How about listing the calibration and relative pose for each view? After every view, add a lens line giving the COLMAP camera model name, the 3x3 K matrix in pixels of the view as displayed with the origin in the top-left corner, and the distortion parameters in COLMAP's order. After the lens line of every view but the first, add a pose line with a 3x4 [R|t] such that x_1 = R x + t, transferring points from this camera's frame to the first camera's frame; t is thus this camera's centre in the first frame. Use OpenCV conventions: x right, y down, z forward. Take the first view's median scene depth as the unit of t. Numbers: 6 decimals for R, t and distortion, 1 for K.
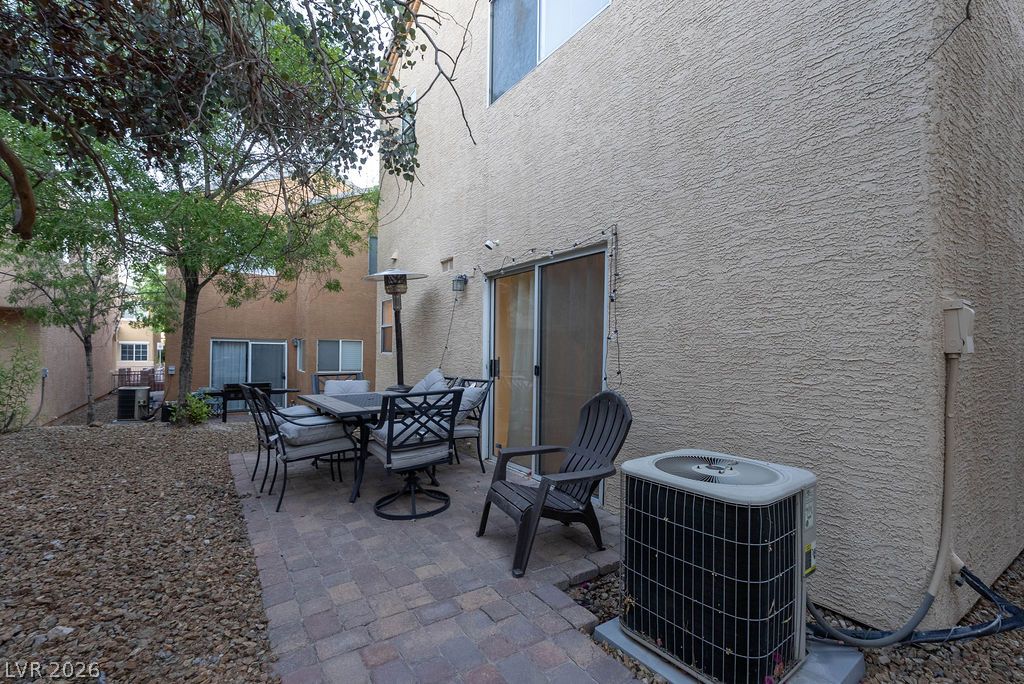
lens RADIAL K [[456.3, 0, 515.6], [0, 456.3, 347.9], [0, 0, 1]] dist [-0.002490, 0.001156]
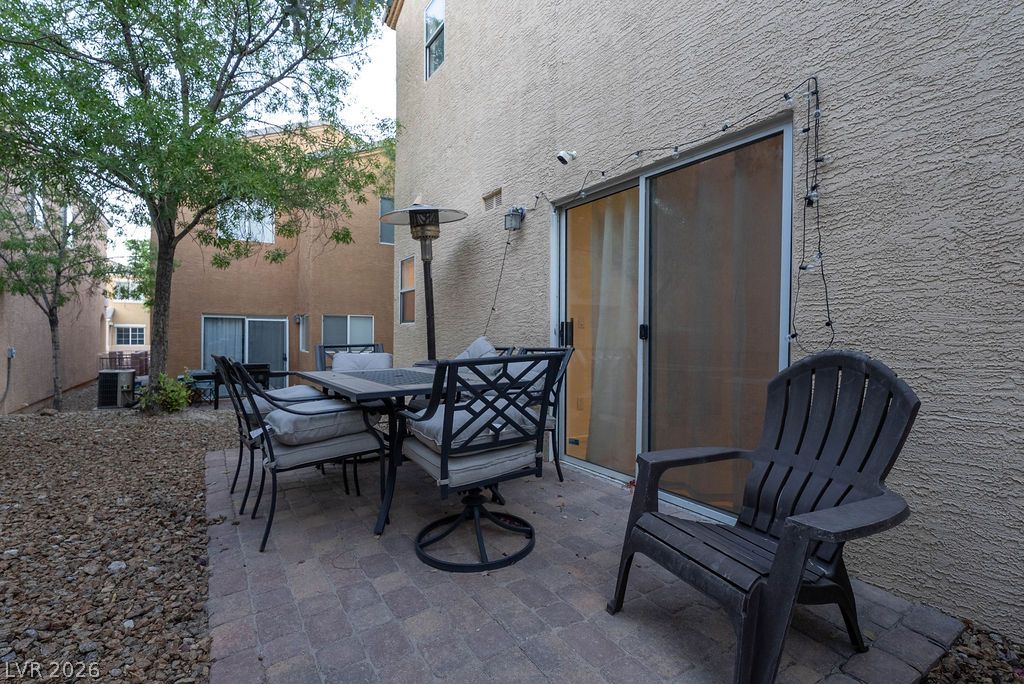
lens RADIAL K [[456.3, 0, 506.3], [0, 456.3, 335.4], [0, 0, 1]] dist [-0.002490, 0.001156]
pose [[0.999626, -0.006495, -0.026563, -0.149214], [0.006512, 0.999979, 0.000572, 0.056731], [0.026559, -0.000744, 0.999647, 0.339610]]
